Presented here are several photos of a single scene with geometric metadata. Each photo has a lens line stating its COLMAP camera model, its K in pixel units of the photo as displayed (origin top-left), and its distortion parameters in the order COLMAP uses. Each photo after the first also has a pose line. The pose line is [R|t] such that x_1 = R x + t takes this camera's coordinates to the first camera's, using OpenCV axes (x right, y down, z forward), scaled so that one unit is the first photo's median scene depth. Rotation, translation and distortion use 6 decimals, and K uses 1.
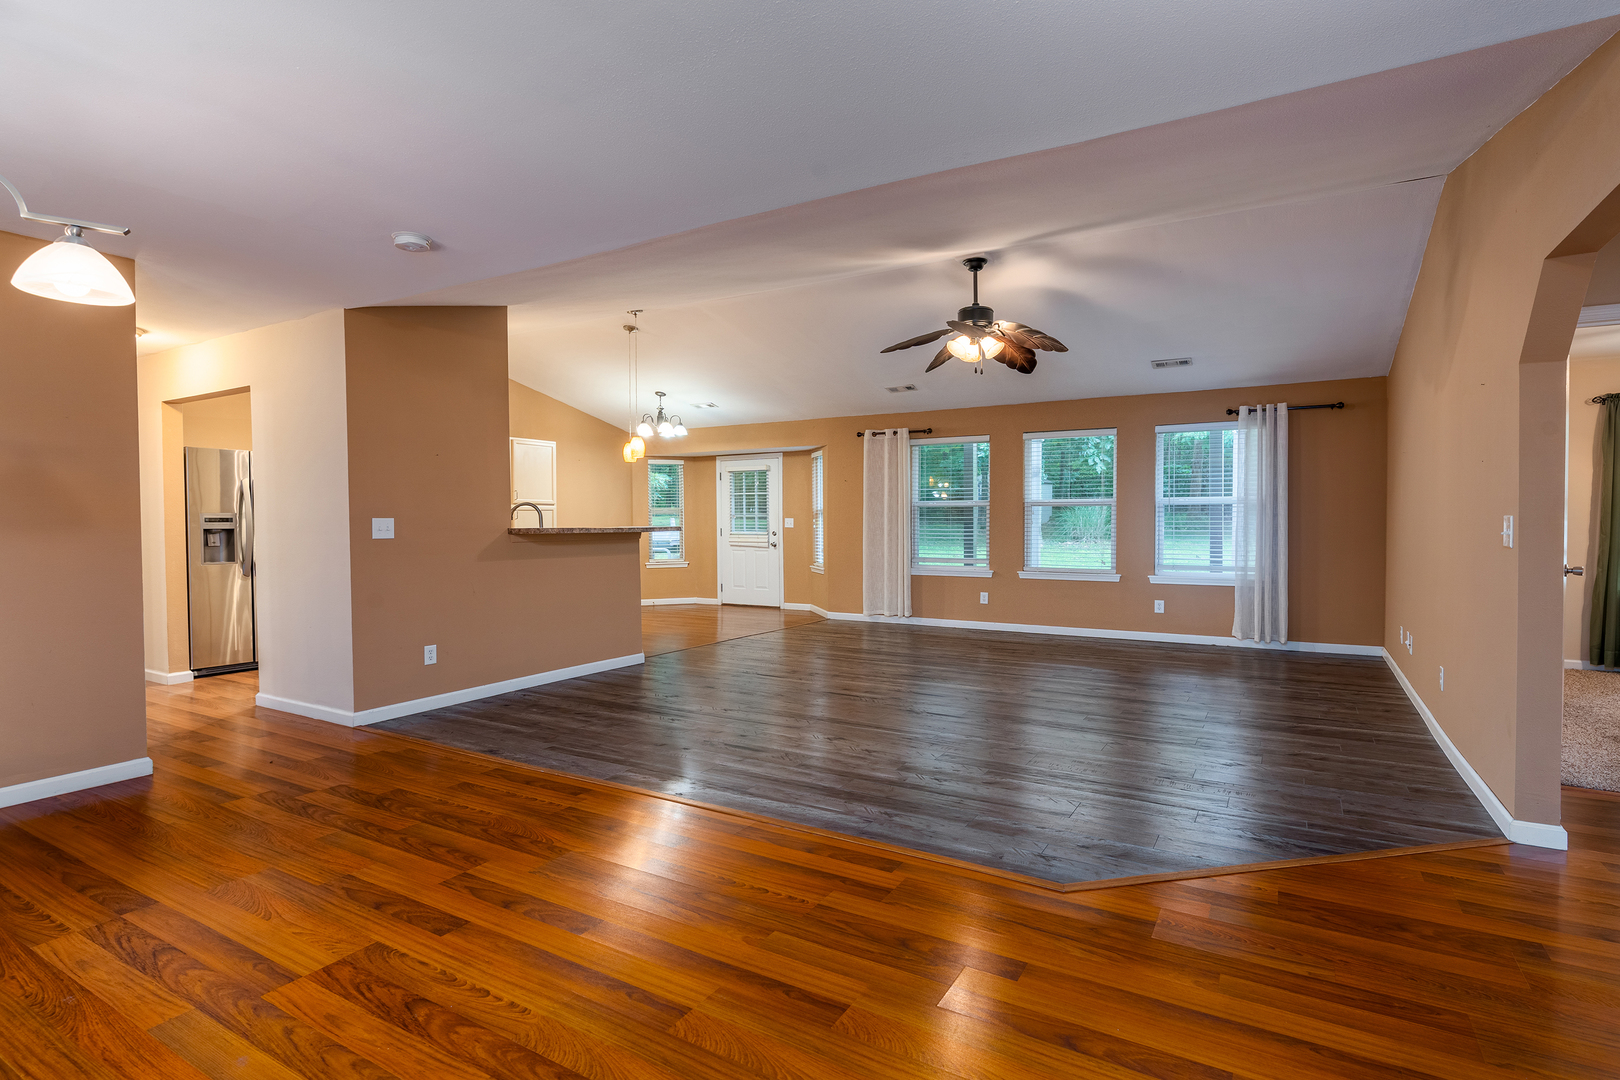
lens RADIAL K [[799.7, 0, 766.4], [0, 799.7, 537.8], [0, 0, 1]] dist [-0.003829, 0.001317]
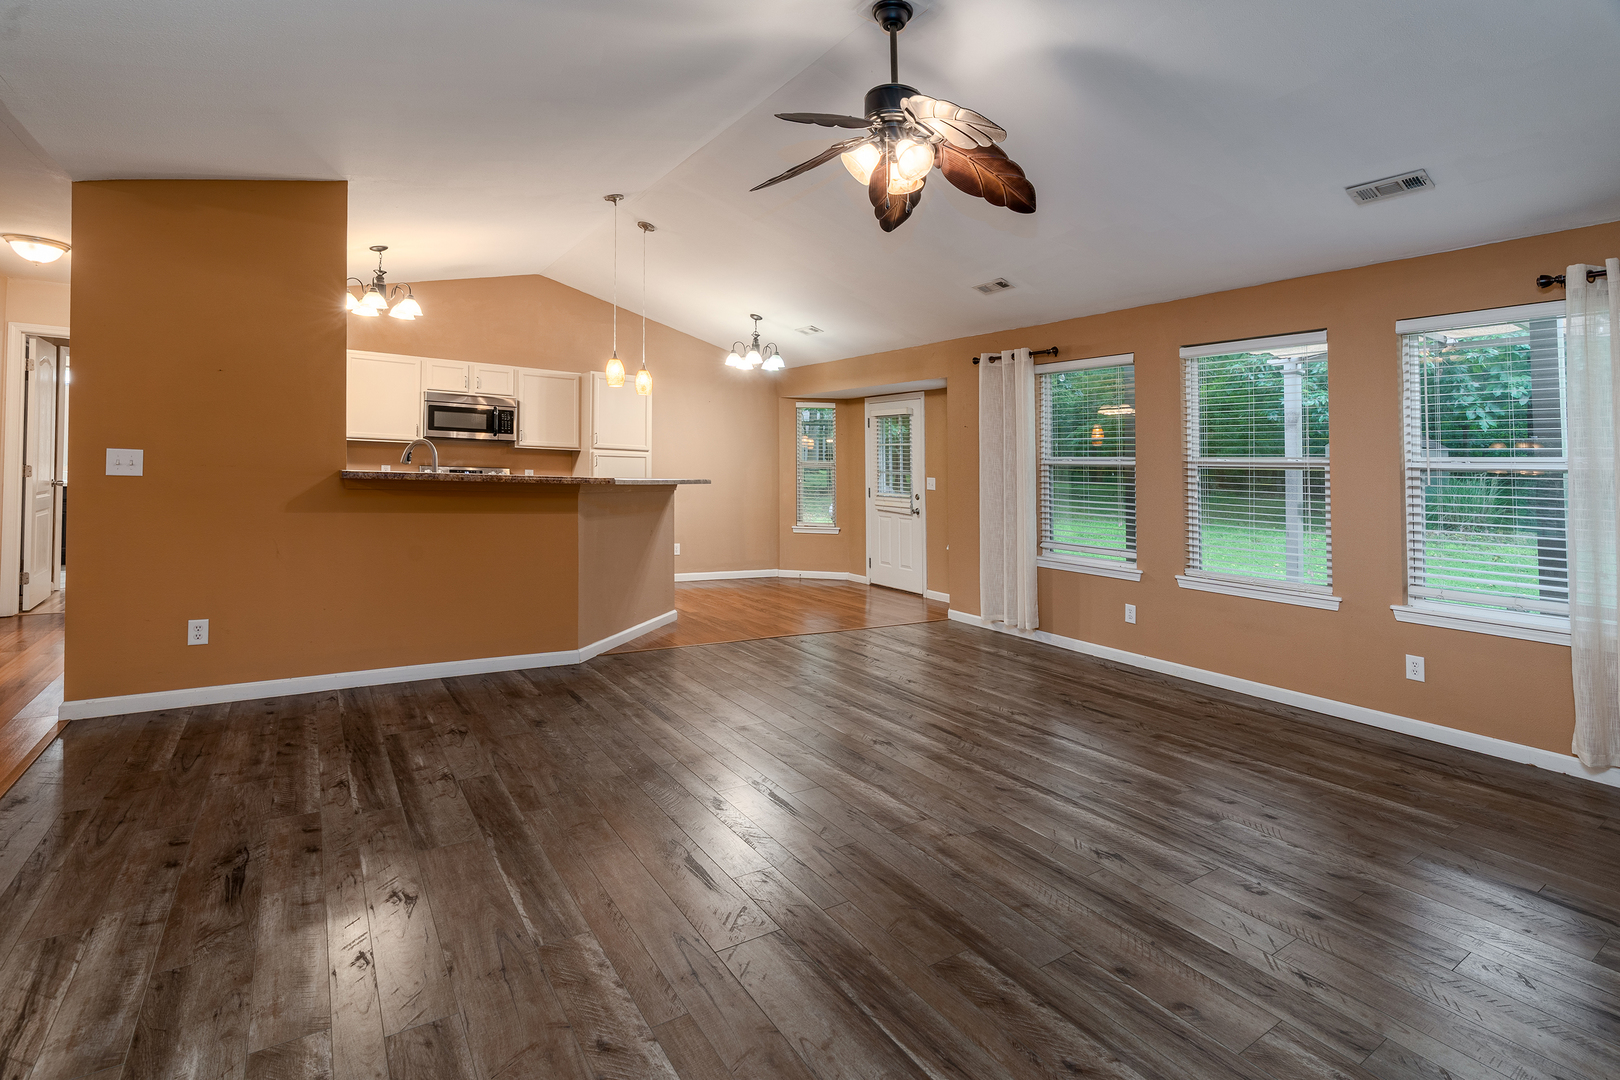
lens RADIAL K [[781.1, 0, 907.5], [0, 781.1, 437.8], [0, 0, 1]] dist [-0.004446, 0.000668]
pose [[0.938743, 0.018114, -0.344143, 0.302301], [-0.045281, 0.996443, -0.071068, -0.009755], [0.341631, 0.082297, 0.936224, 0.344100]]
